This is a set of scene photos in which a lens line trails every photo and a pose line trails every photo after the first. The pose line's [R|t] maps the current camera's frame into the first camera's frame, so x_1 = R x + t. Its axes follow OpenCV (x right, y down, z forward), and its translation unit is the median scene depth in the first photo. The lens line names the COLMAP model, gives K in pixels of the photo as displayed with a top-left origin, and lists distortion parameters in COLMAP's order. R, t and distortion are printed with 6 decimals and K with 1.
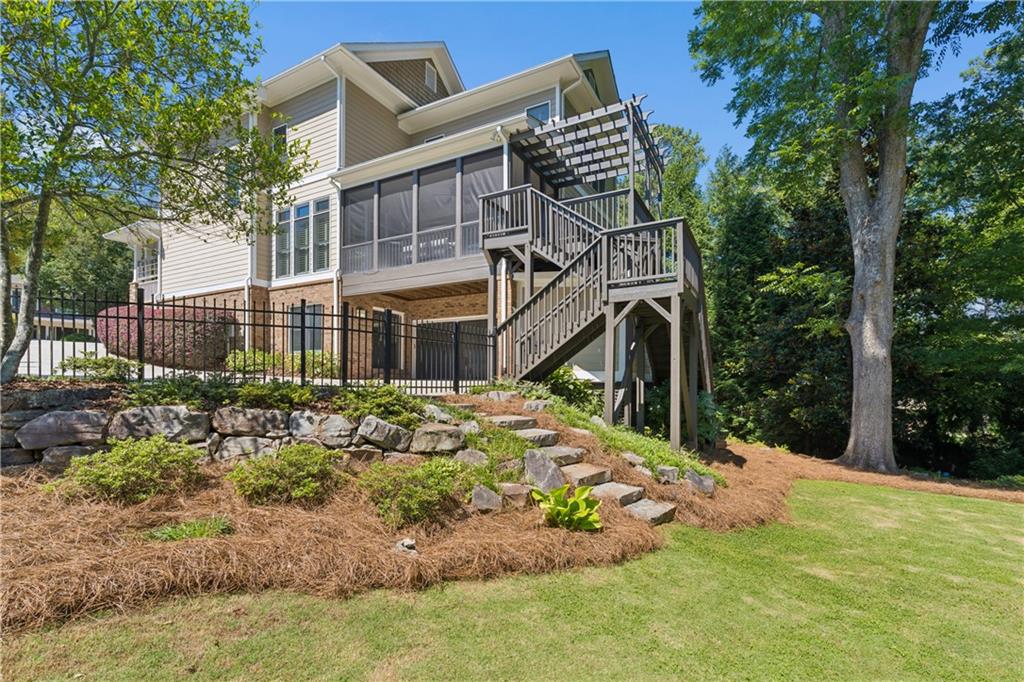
lens RADIAL K [[468.0, 0, 512.1], [0, 468.0, 388.5], [0, 0, 1]] dist [-0.002970, -0.000160]
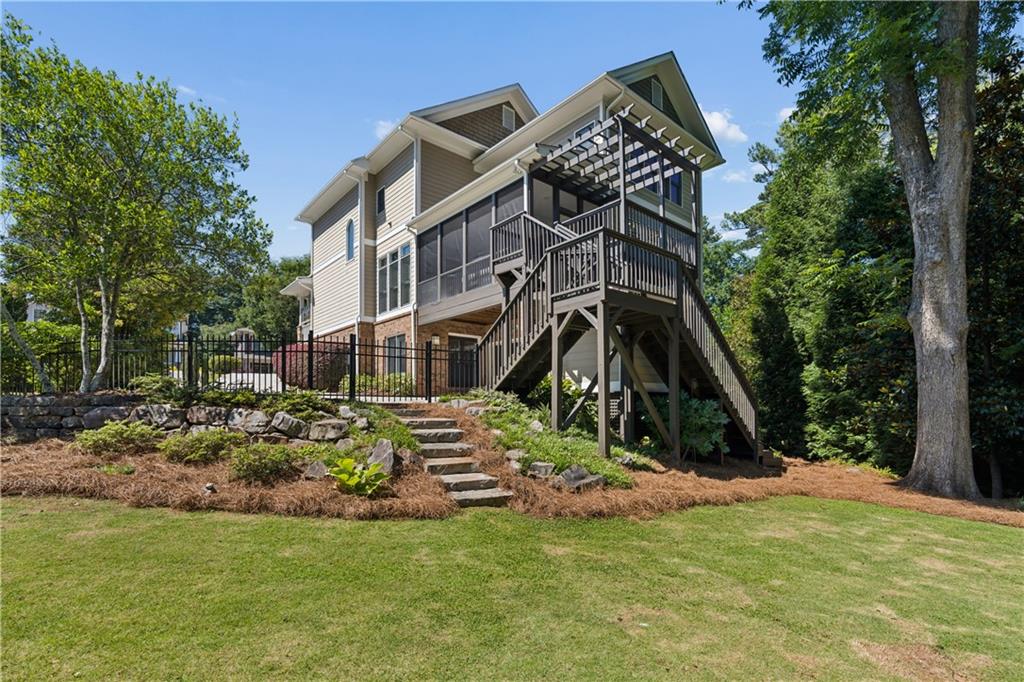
lens RADIAL K [[474.2, 0, 511.6], [0, 474.2, 403.3], [0, 0, 1]] dist [-0.001881, -0.000507]
pose [[0.935652, -0.012099, -0.352716, 0.368455], [0.005839, 0.999806, -0.018805, 0.028207], [0.352875, 0.015535, 0.935541, -0.029432]]
